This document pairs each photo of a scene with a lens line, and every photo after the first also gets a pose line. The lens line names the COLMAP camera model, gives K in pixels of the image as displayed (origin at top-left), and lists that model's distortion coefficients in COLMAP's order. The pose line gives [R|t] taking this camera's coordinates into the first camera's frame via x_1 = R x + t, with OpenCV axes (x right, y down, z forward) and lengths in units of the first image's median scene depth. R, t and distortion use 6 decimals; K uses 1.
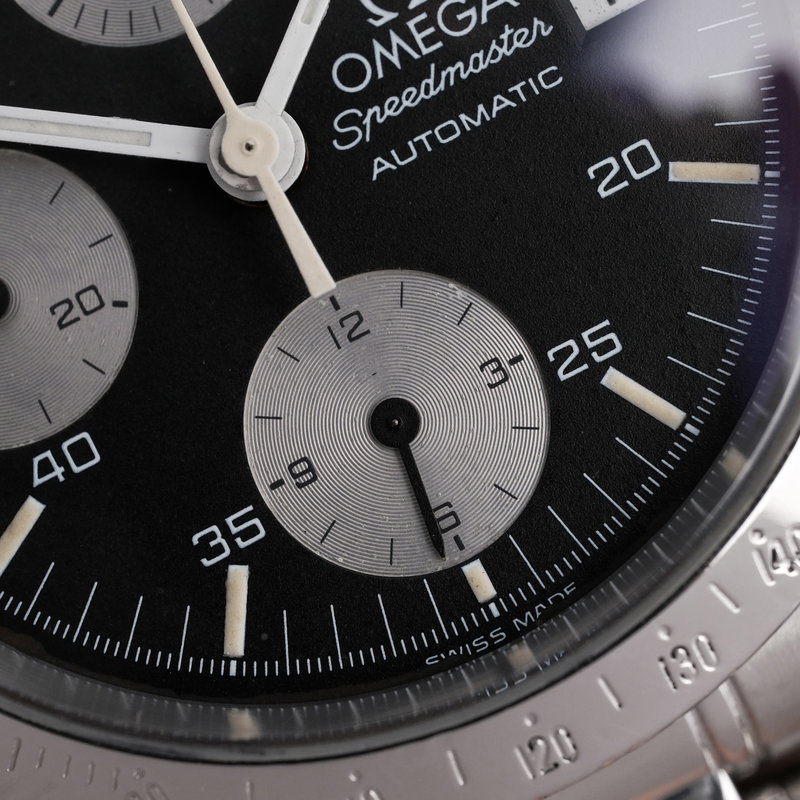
lens RADIAL K [[2246.9, 0, 395.3], [0, 2246.9, 398.8], [0, 0, 1]] dist [0.013691, 0.000000]
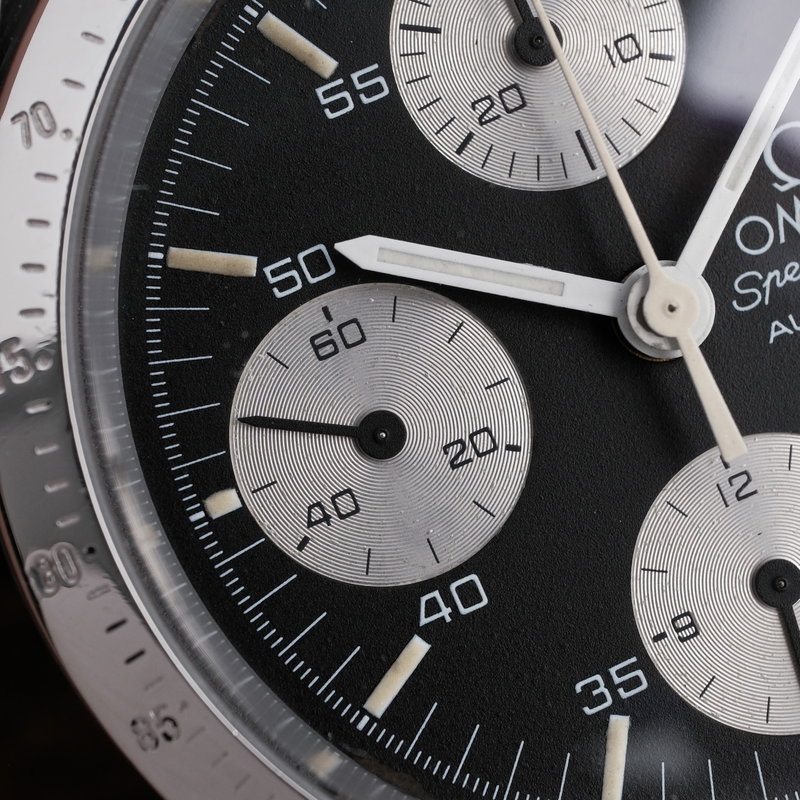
lens RADIAL K [[2246.9, 0, 399.4], [0, 2246.9, 404.2], [0, 0, 1]] dist [0.013691, 0.000000]
pose [[0.990758, 0.065037, 0.119031, -0.295977], [-0.067388, 0.997601, 0.015831, -0.074737], [-0.117716, -0.023706, 0.992764, 0.009435]]
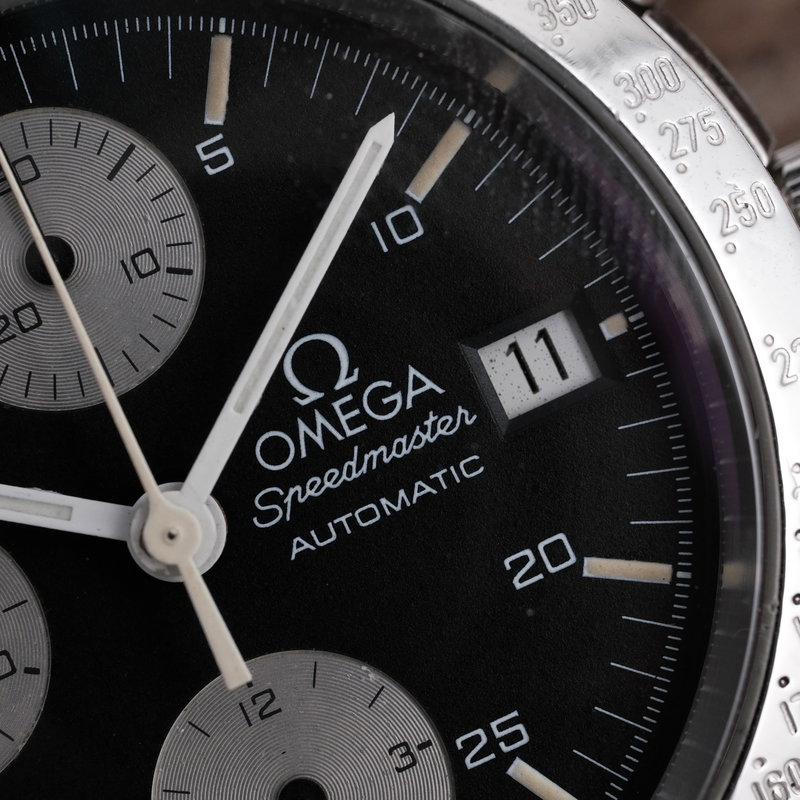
lens RADIAL K [[2246.9, 0, 408.3], [0, 2246.9, 402.6], [0, 0, 1]] dist [0.013691, 0.000000]
pose [[0.995965, 0.045908, 0.077111, -0.038665], [-0.048901, 0.998104, 0.037373, -0.208255], [-0.075249, -0.040992, 0.996322, -0.003171]]
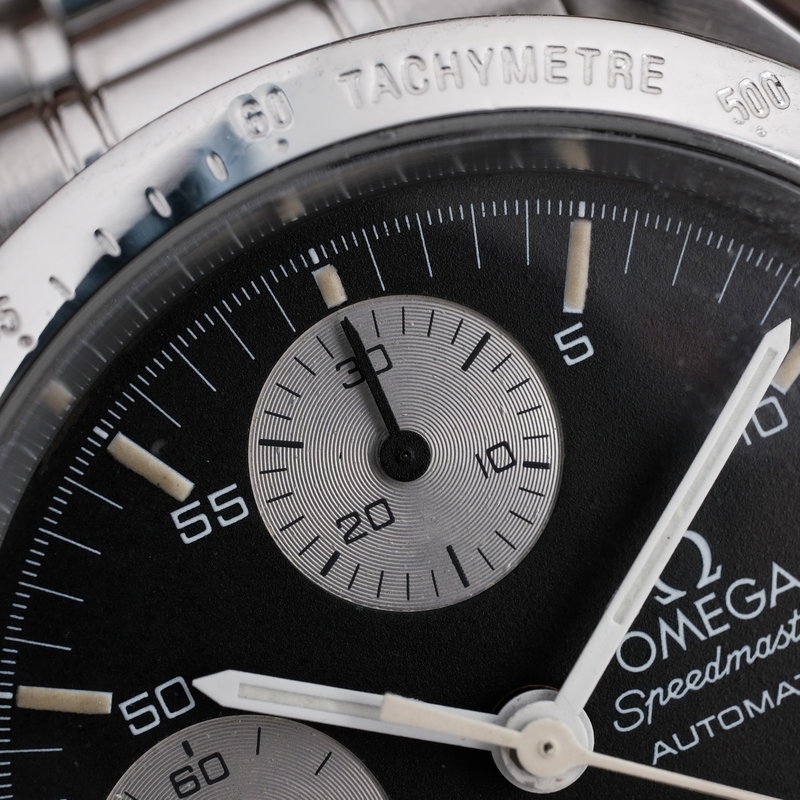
lens RADIAL K [[2246.9, 0, 407.2], [0, 2246.9, 392.7], [0, 0, 1]] dist [0.013691, 0.000000]
pose [[0.990038, 0.044050, 0.133730, -0.252829], [-0.051977, 0.997056, 0.056375, -0.307656], [-0.130853, -0.062764, 0.989413, 0.062837]]
